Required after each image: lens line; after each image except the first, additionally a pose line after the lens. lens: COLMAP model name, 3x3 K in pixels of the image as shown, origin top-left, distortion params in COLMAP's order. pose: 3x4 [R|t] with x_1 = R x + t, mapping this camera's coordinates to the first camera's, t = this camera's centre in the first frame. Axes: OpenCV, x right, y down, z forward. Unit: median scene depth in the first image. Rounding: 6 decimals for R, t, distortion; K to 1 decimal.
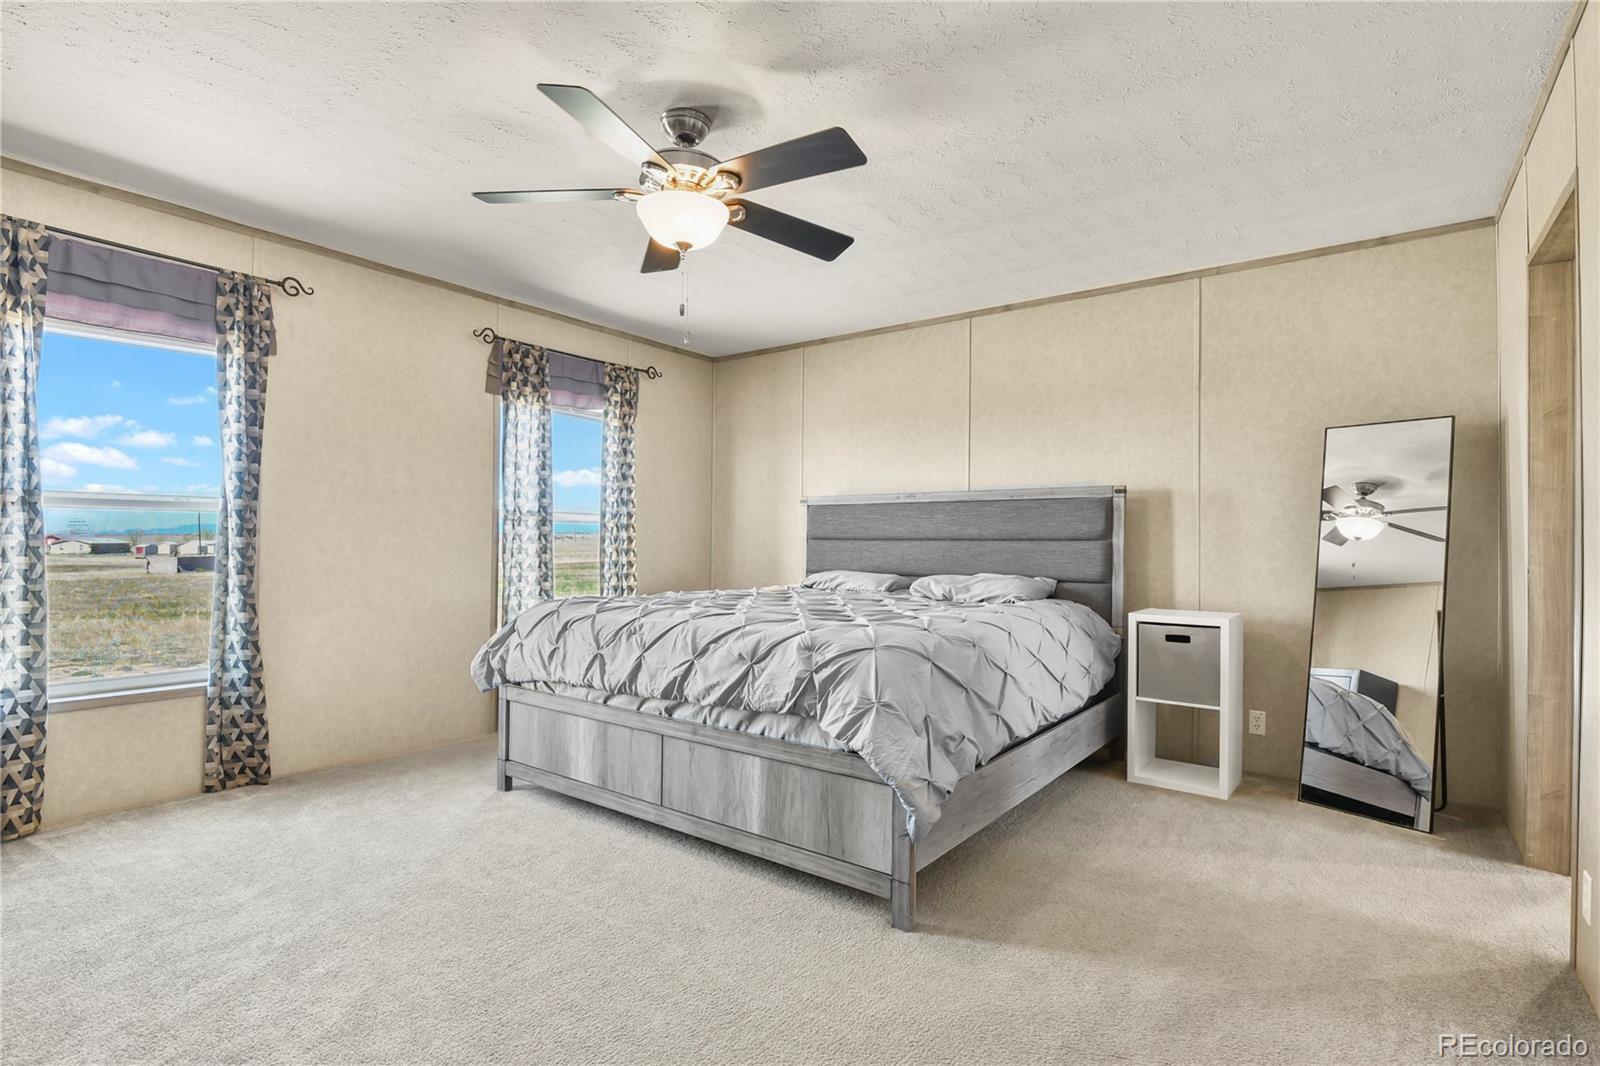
lens RADIAL K [[780.6, 0, 807.8], [0, 780.6, 536.0], [0, 0, 1]] dist [-0.011262, -0.002326]
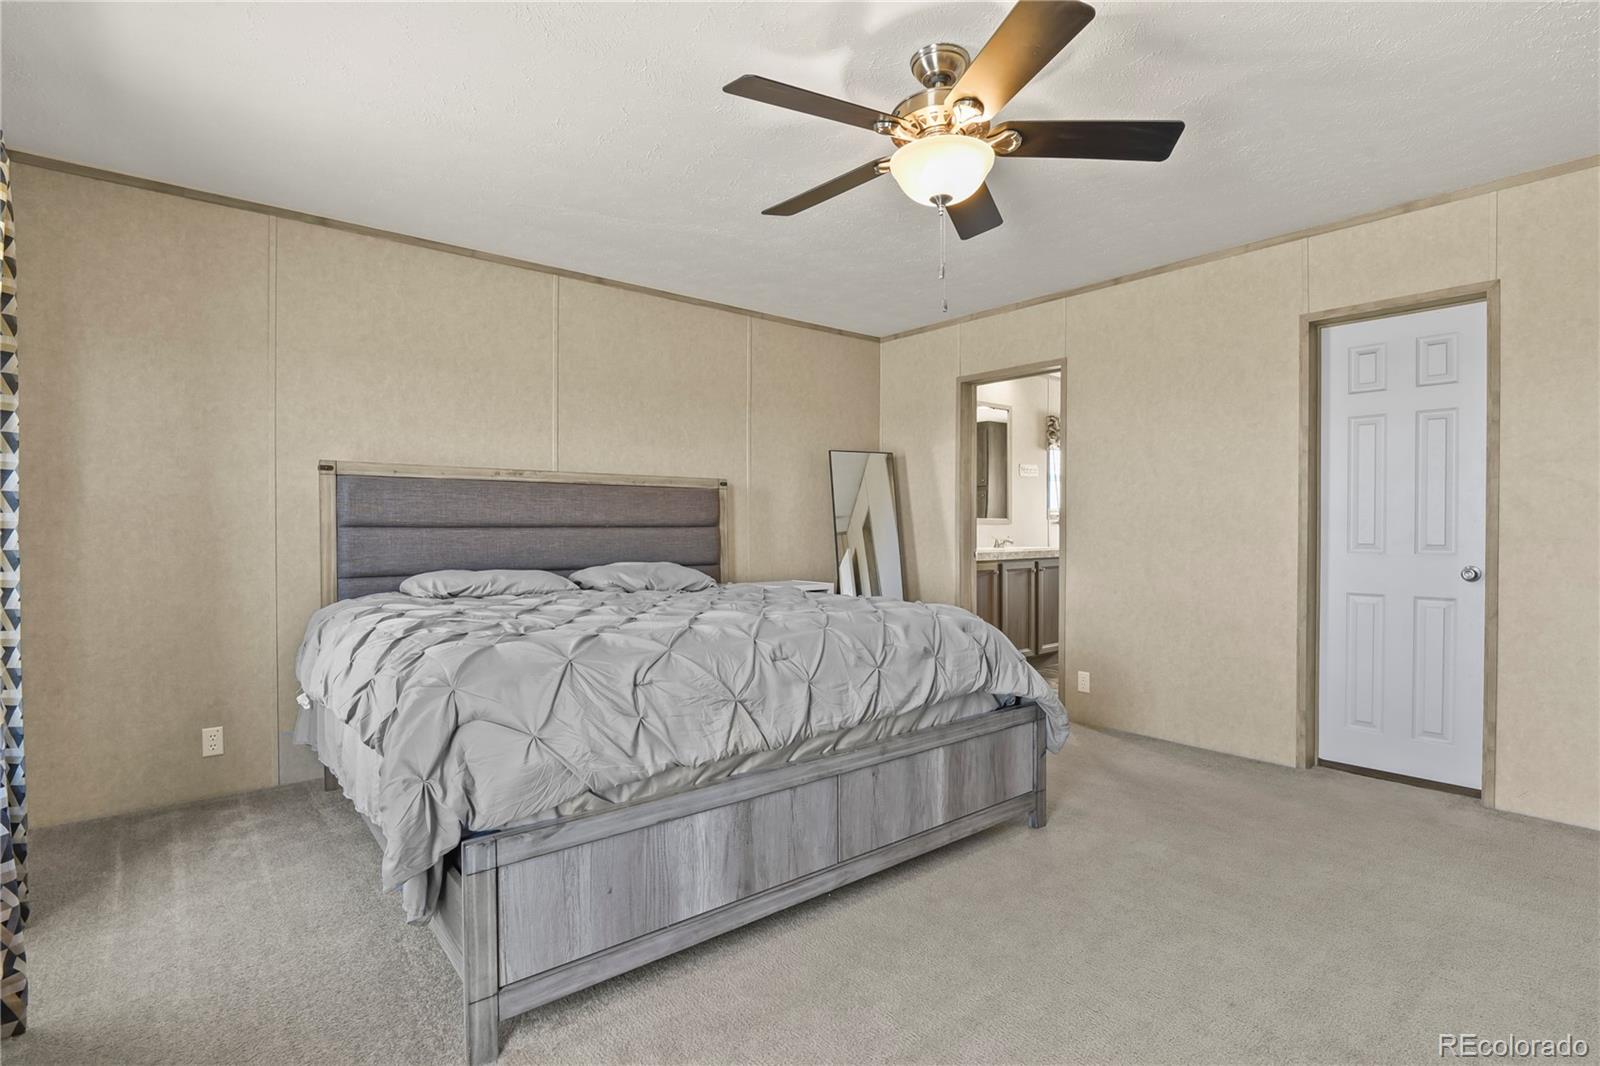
lens RADIAL K [[780.6, 0, 803.4], [0, 780.6, 536.5], [0, 0, 1]] dist [-0.011262, -0.002326]
pose [[0.233491, -0.015798, 0.972231, -0.680078], [-0.004068, 0.999843, 0.017224, -0.000387], [-0.972350, -0.007977, 0.233390, 0.600945]]
